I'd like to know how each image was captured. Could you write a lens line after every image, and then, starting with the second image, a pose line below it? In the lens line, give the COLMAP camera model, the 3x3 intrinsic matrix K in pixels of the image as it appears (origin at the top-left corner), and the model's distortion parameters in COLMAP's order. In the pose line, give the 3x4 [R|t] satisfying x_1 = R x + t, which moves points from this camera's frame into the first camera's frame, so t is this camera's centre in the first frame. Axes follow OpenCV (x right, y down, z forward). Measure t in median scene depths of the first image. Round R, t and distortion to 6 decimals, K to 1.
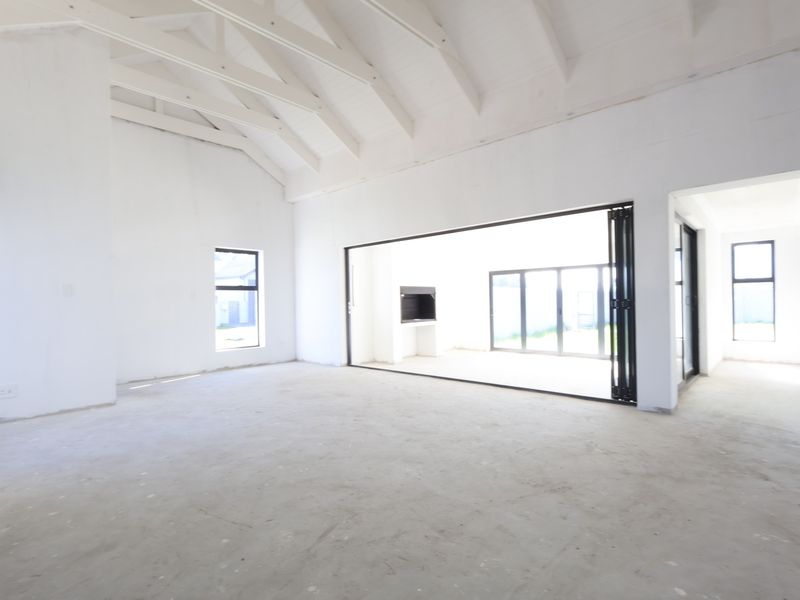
lens RADIAL K [[417.4, 0, 400.0], [0, 417.4, 300.0], [0, 0, 1]] dist [0.001155, 0.000266]
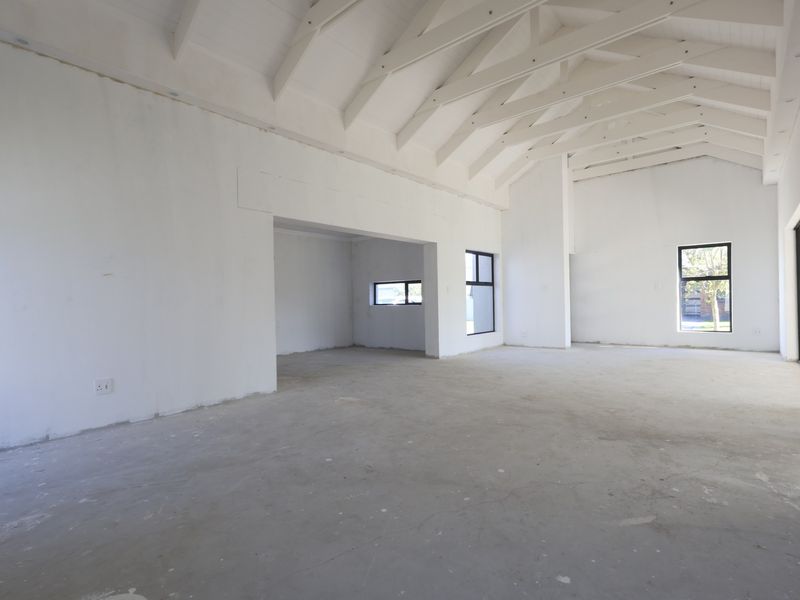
lens RADIAL K [[417.4, 0, 400.0], [0, 417.4, 300.0], [0, 0, 1]] dist [0.001155, 0.000266]
pose [[0.069222, 0.015489, -0.997481, 1.371808], [0.028669, 0.999436, 0.017509, -0.028116], [0.997189, -0.029809, 0.068738, 0.189066]]
